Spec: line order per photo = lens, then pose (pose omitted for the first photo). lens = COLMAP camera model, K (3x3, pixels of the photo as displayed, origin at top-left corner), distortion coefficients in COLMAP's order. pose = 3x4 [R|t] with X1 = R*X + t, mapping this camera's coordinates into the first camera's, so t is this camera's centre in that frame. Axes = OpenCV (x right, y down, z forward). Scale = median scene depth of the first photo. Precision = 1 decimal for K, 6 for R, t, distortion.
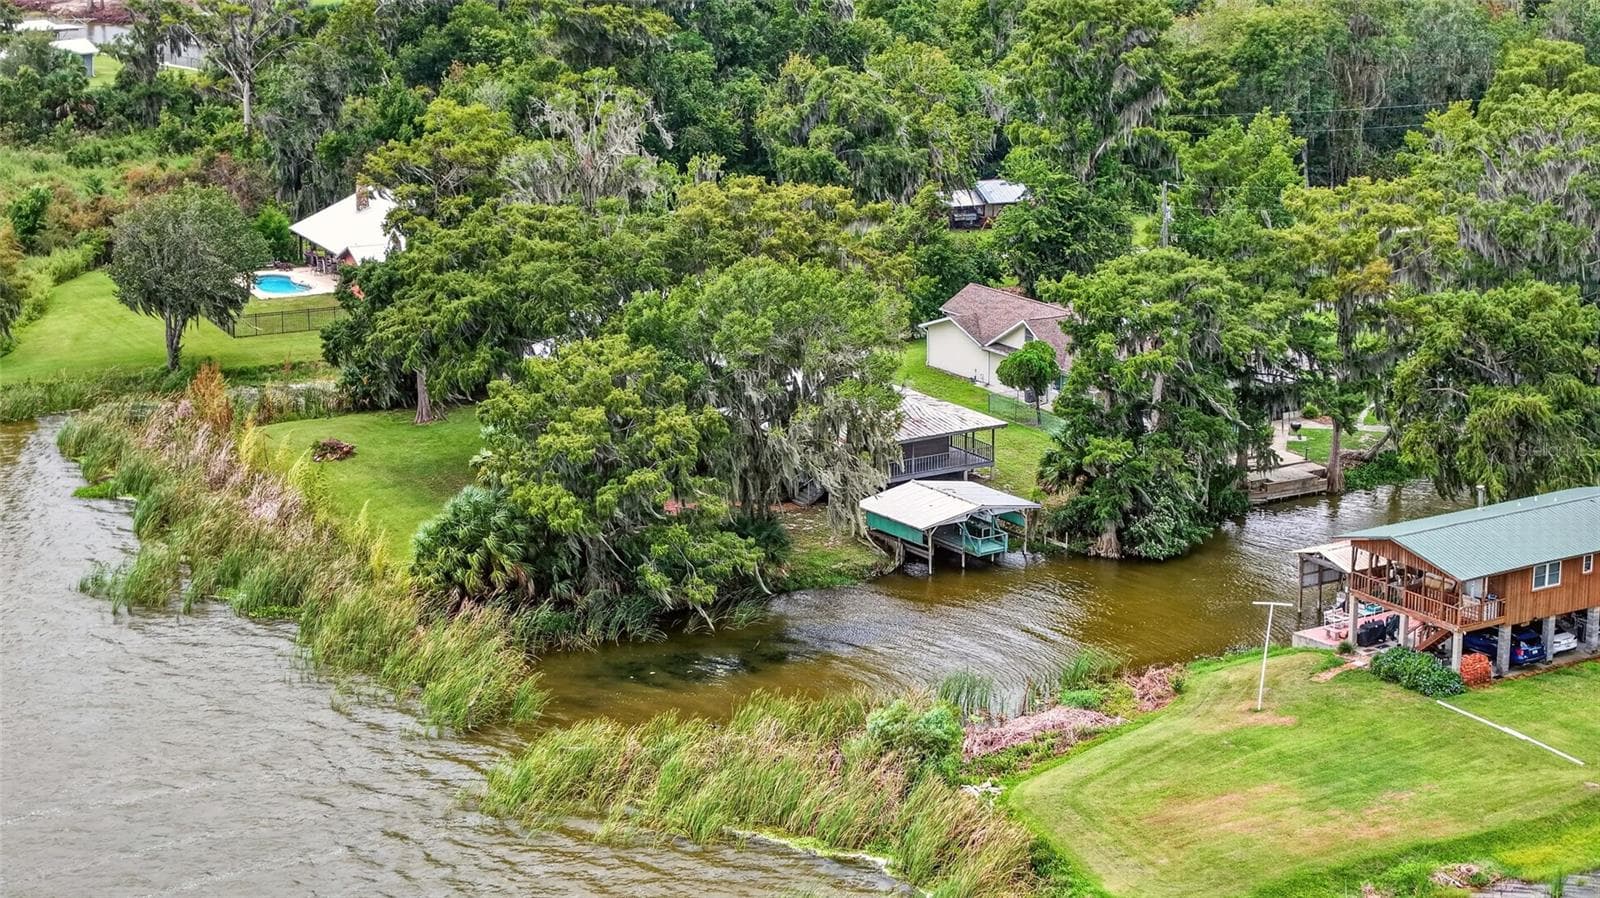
lens RADIAL K [[3489.4, 0, 800.0], [0, 3489.4, 449.0], [0, 0, 1]] dist [-0.512775, 2.873088]
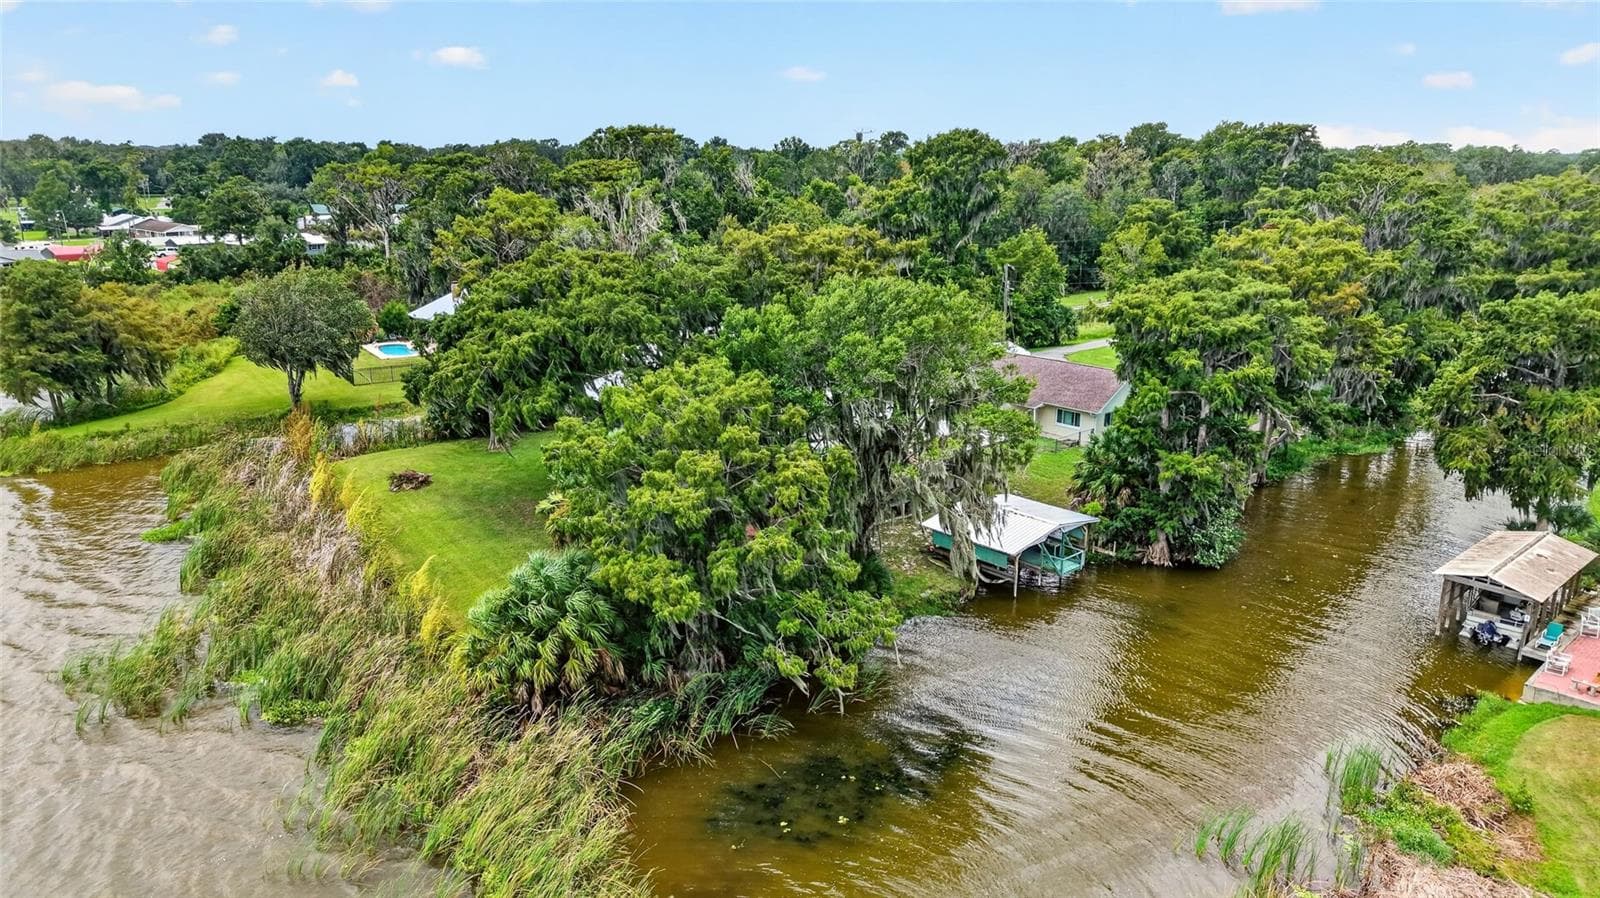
lens RADIAL K [[1093.1, 0, 800.0], [0, 1093.1, 449.0], [0, 0, 1]] dist [0.002128, -0.005904]
pose [[0.989323, -0.035628, 0.141319, -0.064976], [0.032175, 0.999127, 0.026645, -0.016454], [-0.142145, -0.021814, 0.989606, 0.688315]]
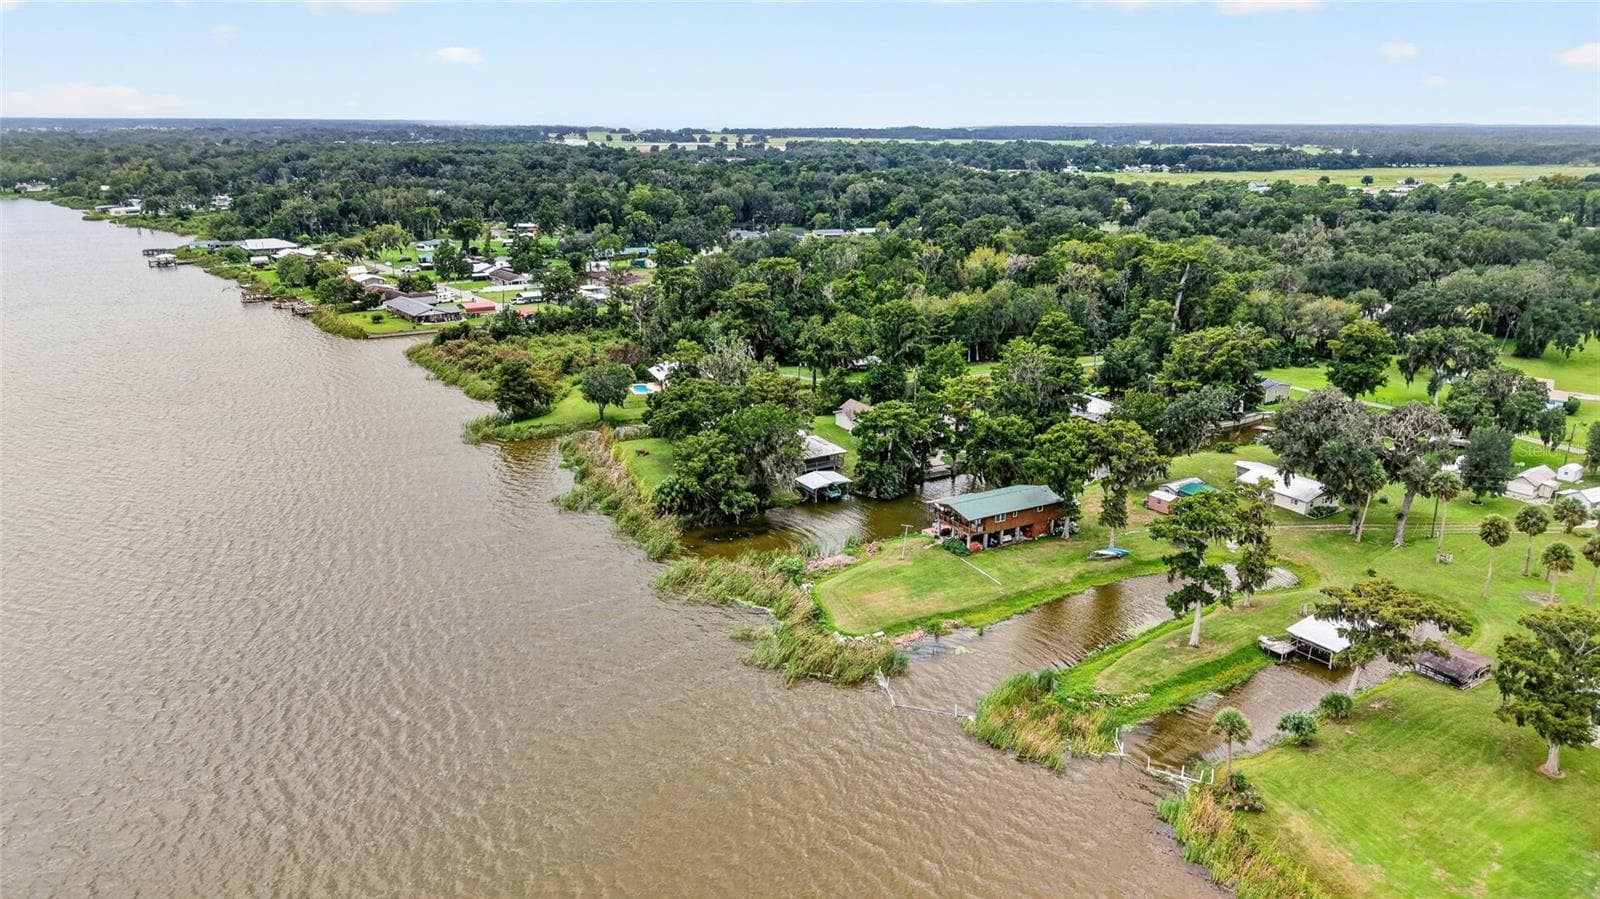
lens RADIAL K [[1093.1, 0, 800.0], [0, 1093.1, 449.5], [0, 0, 1]] dist [0.002128, -0.005904]
pose [[0.997402, 0.024407, -0.067778, 0.088298], [-0.020879, 0.998414, 0.052291, -0.064373], [0.068947, -0.050740, 0.996329, -0.005503]]
